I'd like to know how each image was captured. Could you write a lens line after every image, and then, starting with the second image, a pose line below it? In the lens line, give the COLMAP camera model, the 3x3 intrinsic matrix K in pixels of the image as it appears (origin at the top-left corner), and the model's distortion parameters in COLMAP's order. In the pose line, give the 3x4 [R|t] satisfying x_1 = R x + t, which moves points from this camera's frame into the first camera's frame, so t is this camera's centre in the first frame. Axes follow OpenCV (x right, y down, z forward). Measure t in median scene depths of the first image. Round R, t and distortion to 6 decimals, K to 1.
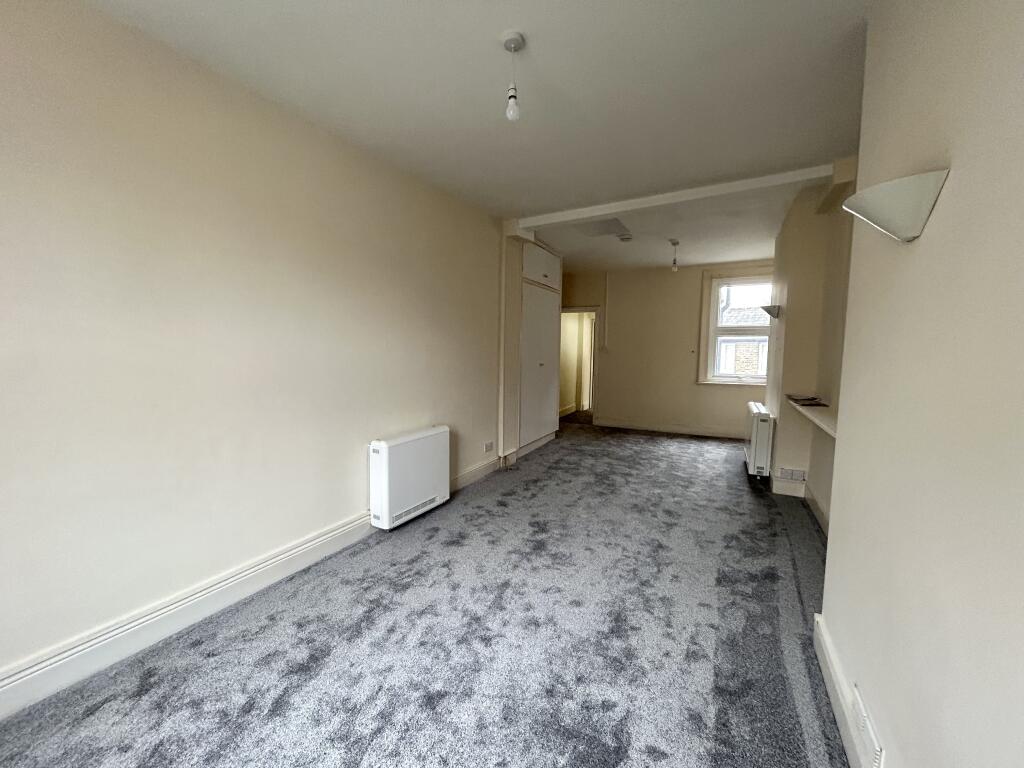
lens RADIAL K [[410.1, 0, 514.4], [0, 410.1, 382.5], [0, 0, 1]] dist [-0.007587, 0.003331]
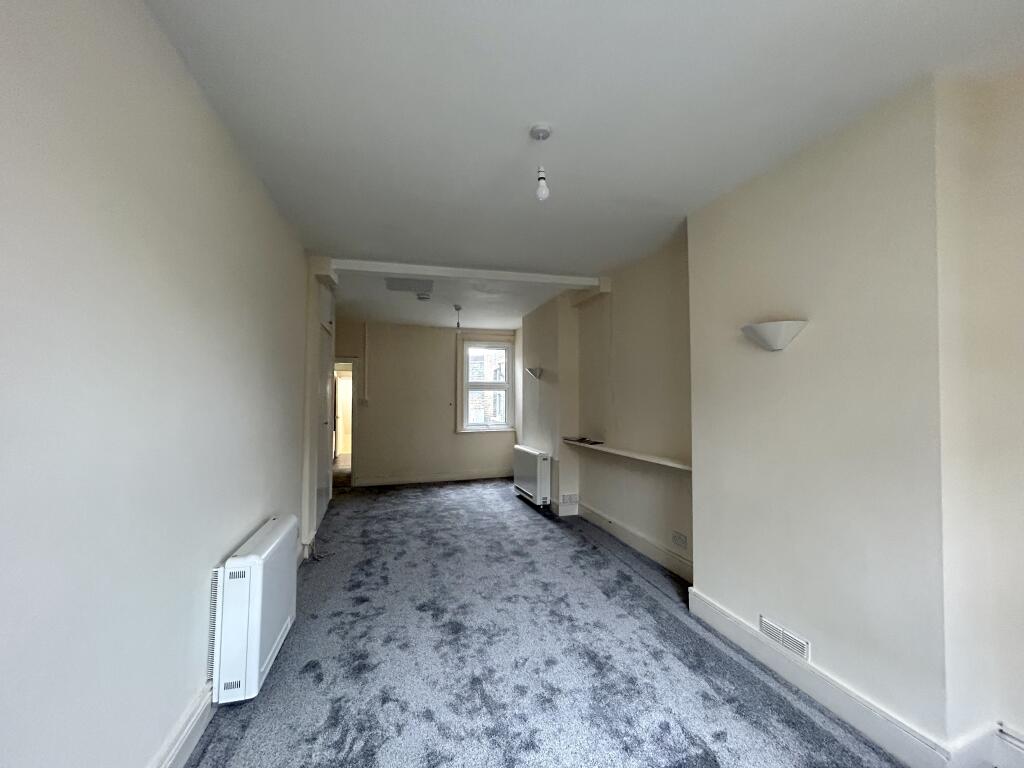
lens RADIAL K [[410.1, 0, 514.4], [0, 410.1, 382.5], [0, 0, 1]] dist [-0.007587, 0.003331]
pose [[0.711438, 0.018136, 0.702515, -0.455077], [0.066437, 0.993454, -0.092927, -0.040579], [-0.699602, 0.112785, 0.705576, 0.200384]]
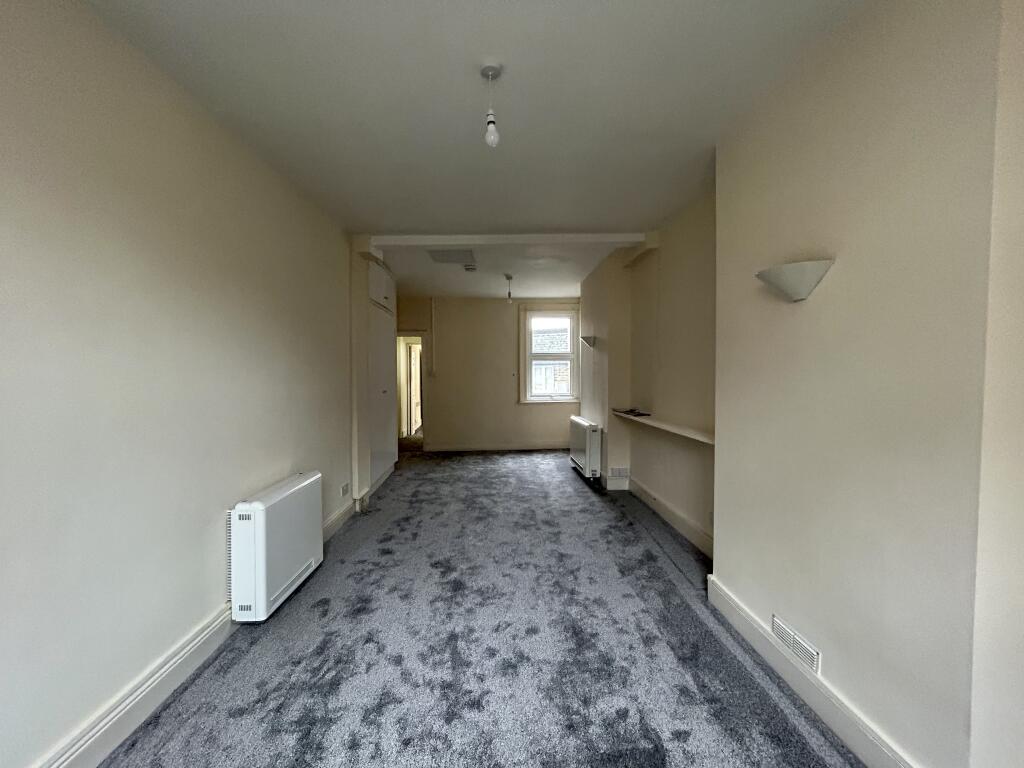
lens RADIAL K [[410.1, 0, 514.4], [0, 410.1, 382.5], [0, 0, 1]] dist [-0.007587, 0.003331]
pose [[0.860451, -0.027399, 0.508797, -0.270275], [0.056691, 0.997501, -0.042156, -0.016118], [-0.506370, 0.065118, 0.859854, 0.093946]]
